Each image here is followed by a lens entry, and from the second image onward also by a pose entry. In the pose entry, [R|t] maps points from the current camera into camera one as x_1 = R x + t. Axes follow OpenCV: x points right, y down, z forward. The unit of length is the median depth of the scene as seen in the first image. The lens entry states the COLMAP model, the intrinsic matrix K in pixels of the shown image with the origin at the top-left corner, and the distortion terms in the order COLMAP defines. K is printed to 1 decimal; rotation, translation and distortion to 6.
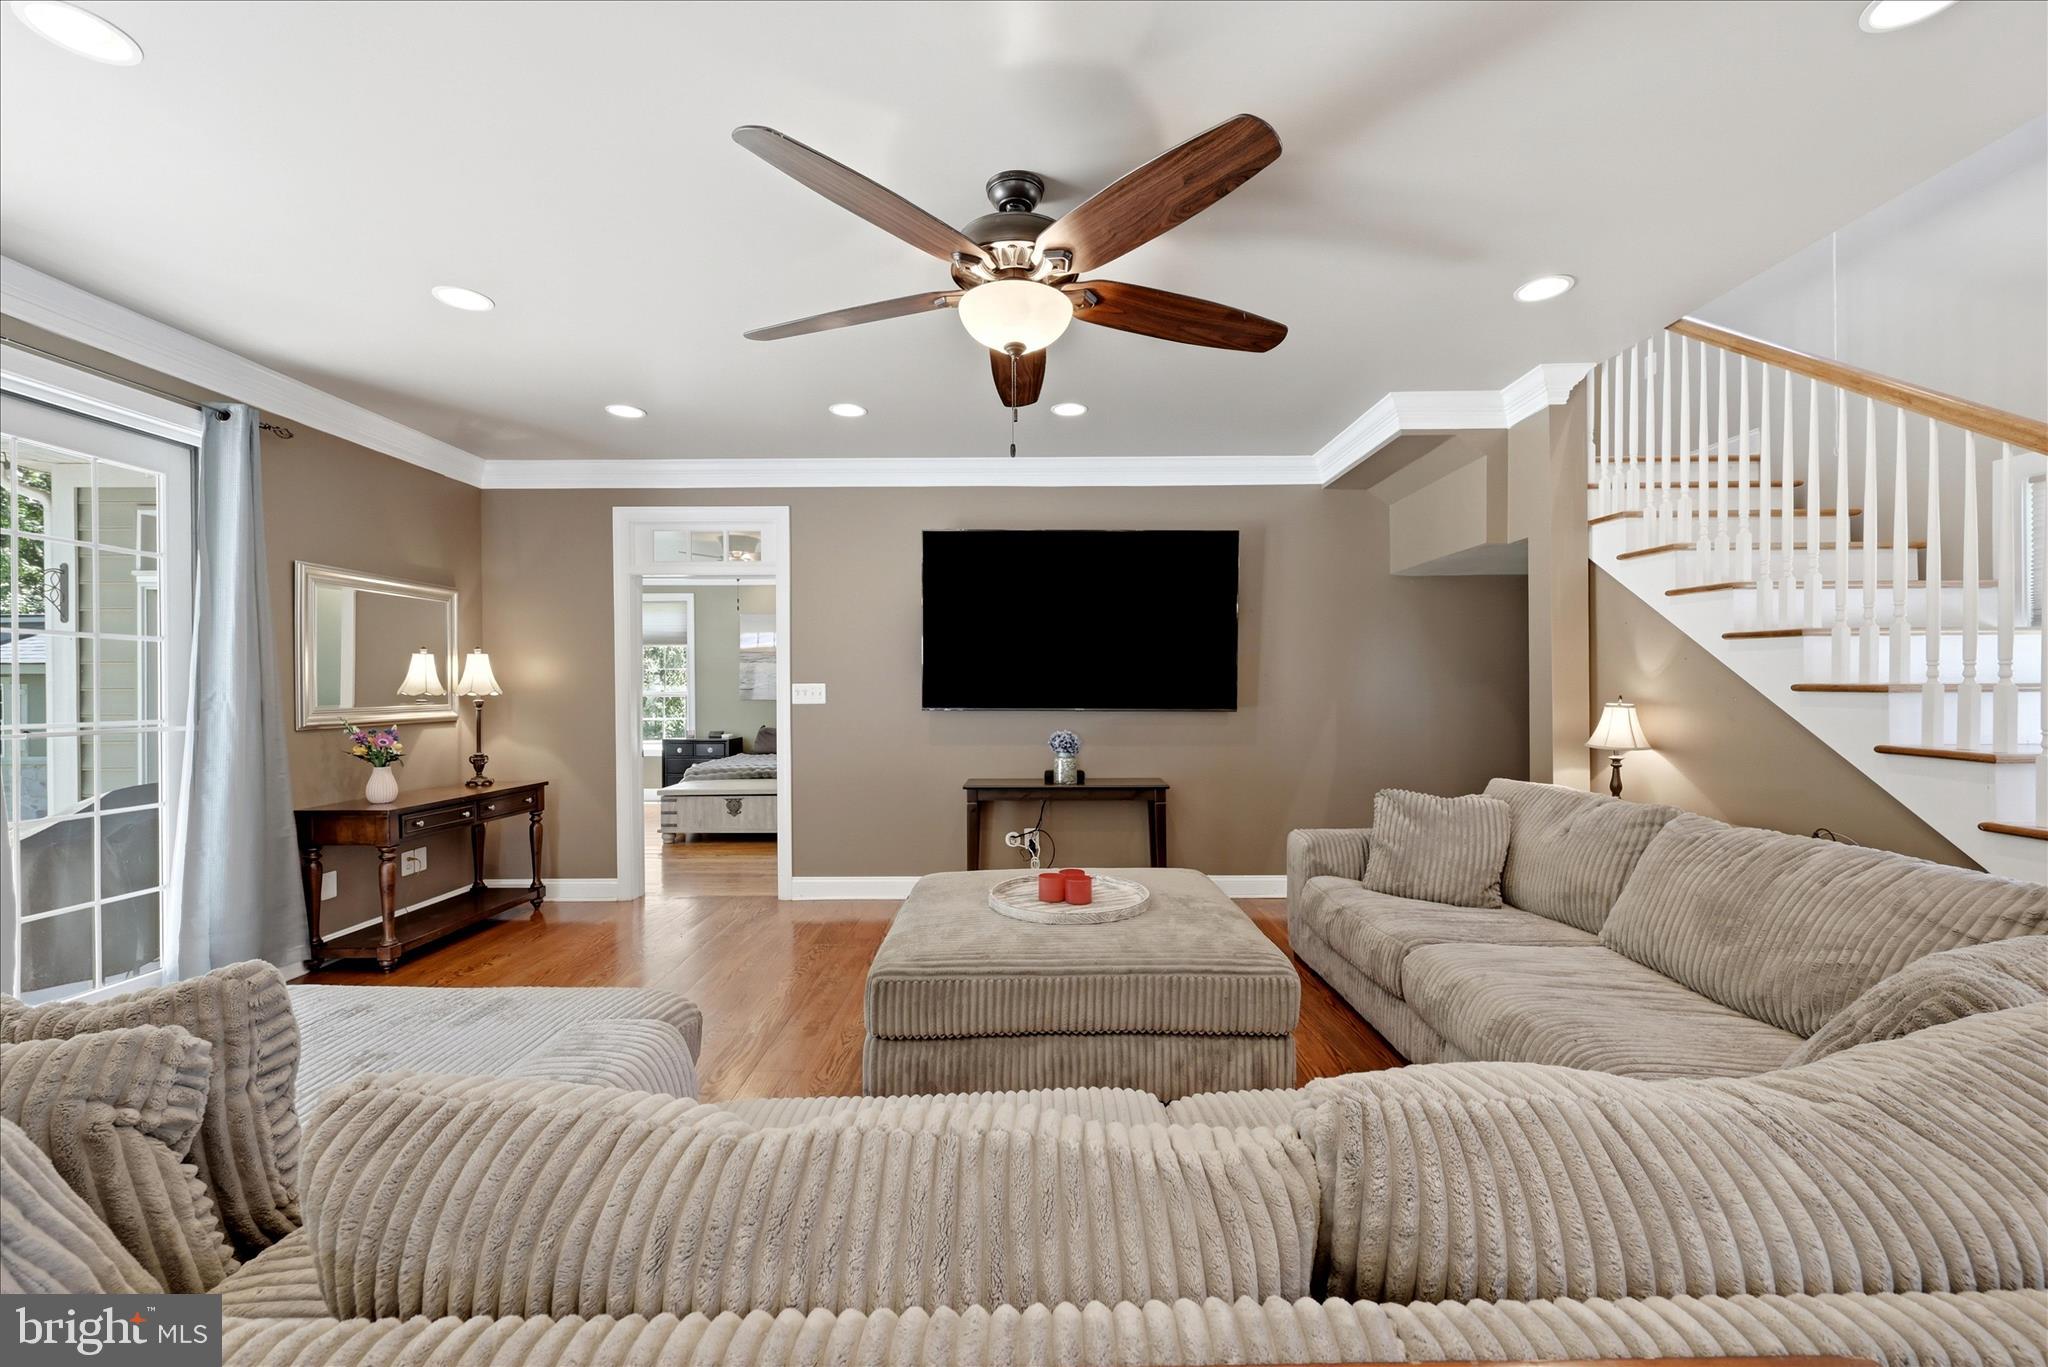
lens RADIAL K [[831.3, 0, 1037.9], [0, 831.3, 692.8], [0, 0, 1]] dist [-0.000059, 0.000047]
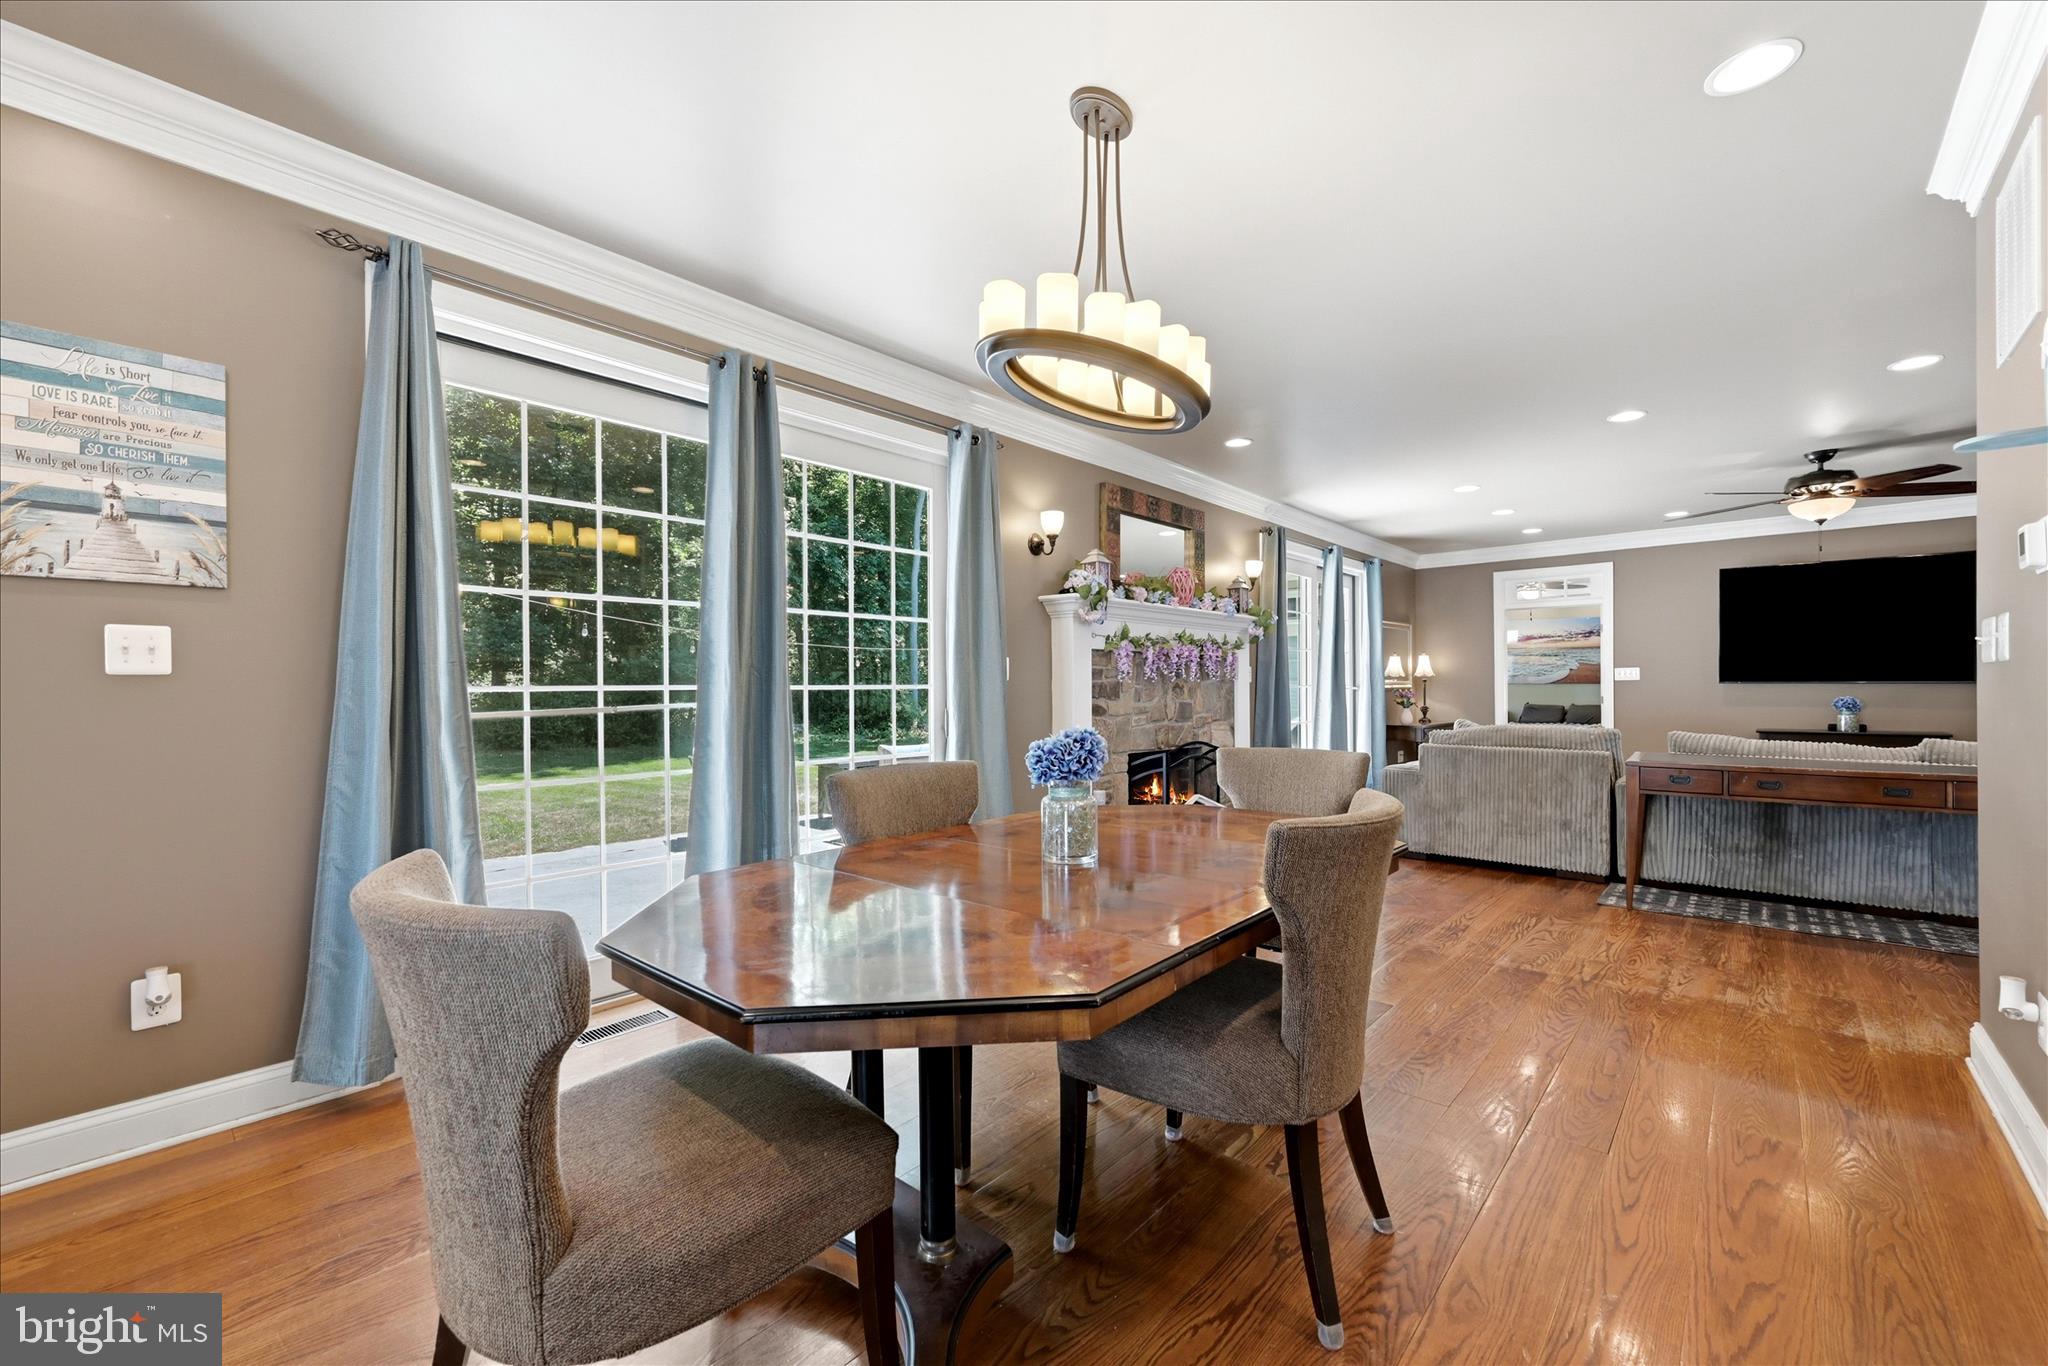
lens RADIAL K [[849.9, 0, 986.3], [0, 849.9, 684.1], [0, 0, 1]] dist [0.000358, 0.000135]
pose [[0.730314, -0.002034, -0.683108, -0.051644], [0.002277, 0.999997, -0.000543, 0.019329], [0.683108, -0.001159, 0.730317, -1.127012]]
